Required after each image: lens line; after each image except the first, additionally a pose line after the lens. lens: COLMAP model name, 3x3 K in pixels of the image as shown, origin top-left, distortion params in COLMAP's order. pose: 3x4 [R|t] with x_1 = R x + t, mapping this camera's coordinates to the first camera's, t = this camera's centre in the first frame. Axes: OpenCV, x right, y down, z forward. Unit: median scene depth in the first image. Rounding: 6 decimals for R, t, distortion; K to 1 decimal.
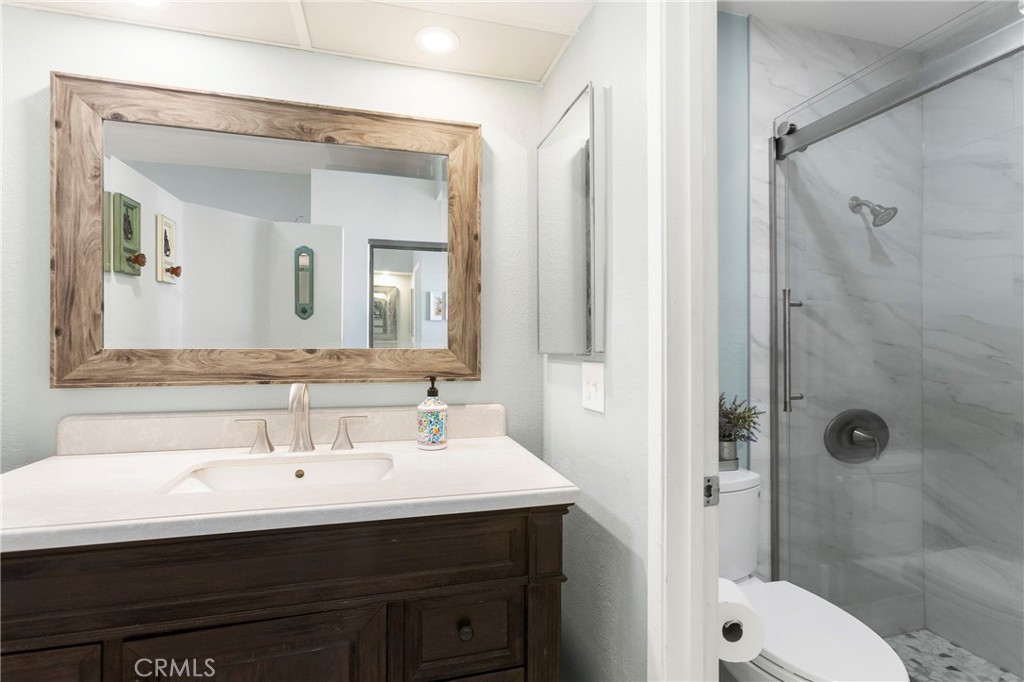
lens RADIAL K [[486.3, 0, 509.5], [0, 486.3, 339.6], [0, 0, 1]] dist [0.003047, 0.004904]
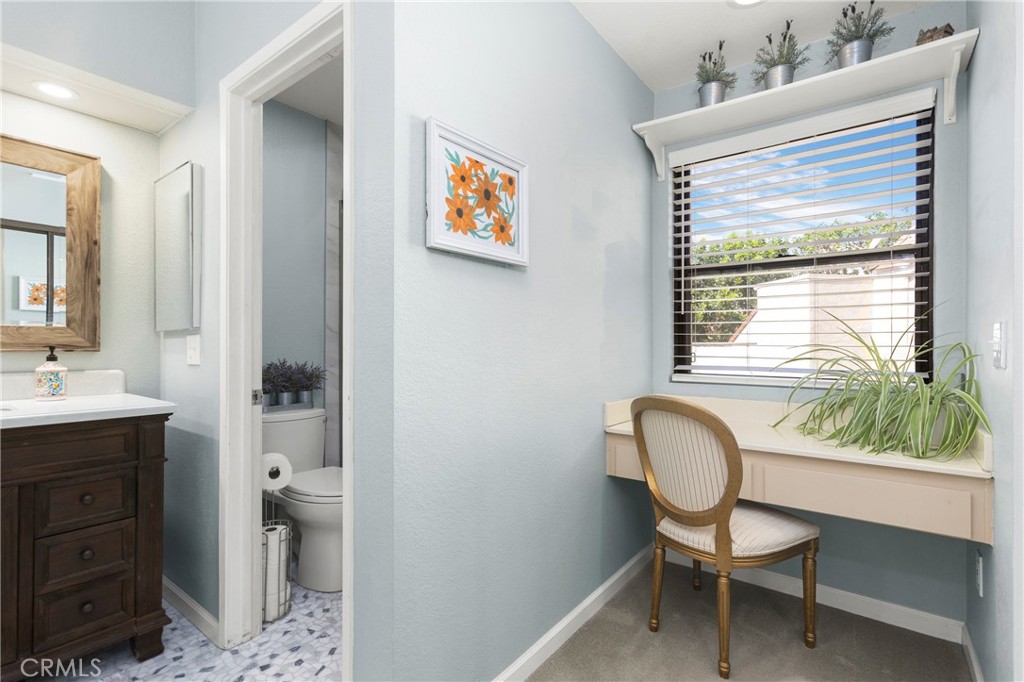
lens RADIAL K [[486.3, 0, 510.2], [0, 486.3, 342.8], [0, 0, 1]] dist [0.003047, 0.004904]
pose [[0.799690, 0.001519, 0.600411, 0.036954], [-0.001731, 0.999998, -0.000224, 0.061711], [-0.600411, -0.000861, 0.799691, -0.770224]]
